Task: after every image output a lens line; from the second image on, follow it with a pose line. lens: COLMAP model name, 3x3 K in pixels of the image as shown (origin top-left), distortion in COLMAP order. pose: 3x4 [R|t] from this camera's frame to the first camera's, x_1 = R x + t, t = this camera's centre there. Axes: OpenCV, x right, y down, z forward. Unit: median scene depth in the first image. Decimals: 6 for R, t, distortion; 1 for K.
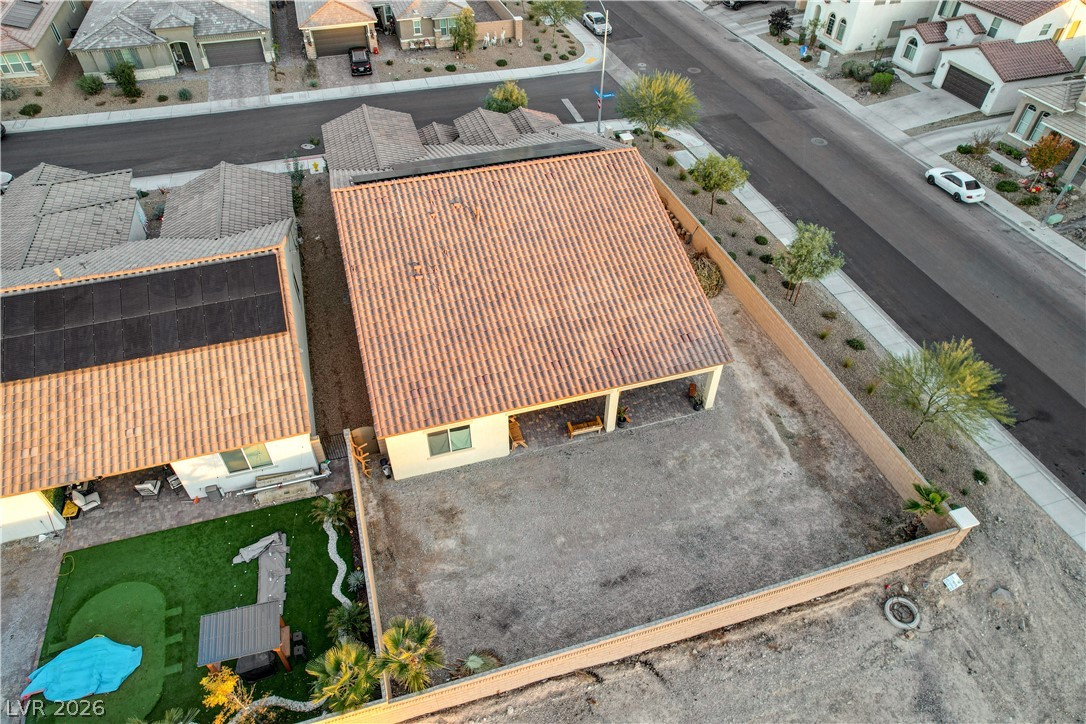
lens RADIAL K [[691.3, 0, 543.0], [0, 691.3, 366.9], [0, 0, 1]] dist [-0.074319, 0.065878]
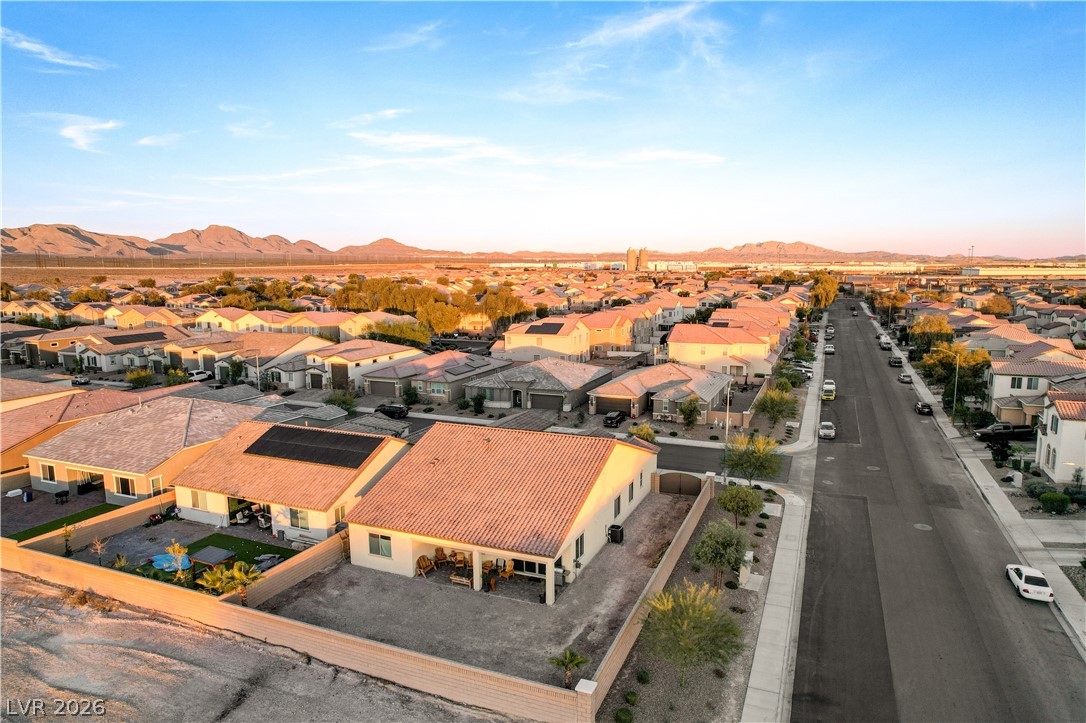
lens RADIAL K [[691.3, 0, 543.0], [0, 691.3, 366.4], [0, 0, 1]] dist [-0.074319, 0.065878]
pose [[0.761724, 0.079463, -0.643011, 0.605594], [-0.439397, 0.792703, -0.422556, 0.150423], [0.476139, 0.604407, 0.638736, -0.048111]]
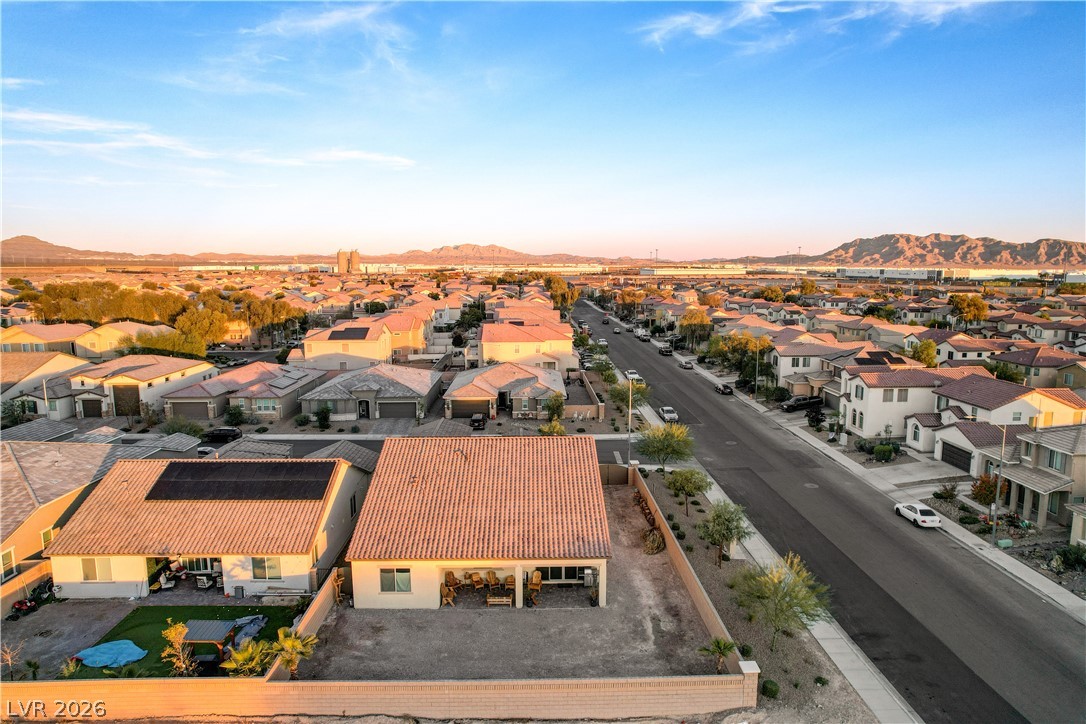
lens RADIAL K [[691.3, 0, 543.0], [0, 691.3, 366.9], [0, 0, 1]] dist [-0.074319, 0.065878]
pose [[0.960201, 0.026846, -0.278017, 0.283270], [-0.183808, 0.810197, -0.556592, 0.253484], [0.210306, 0.585542, 0.782887, -0.156777]]
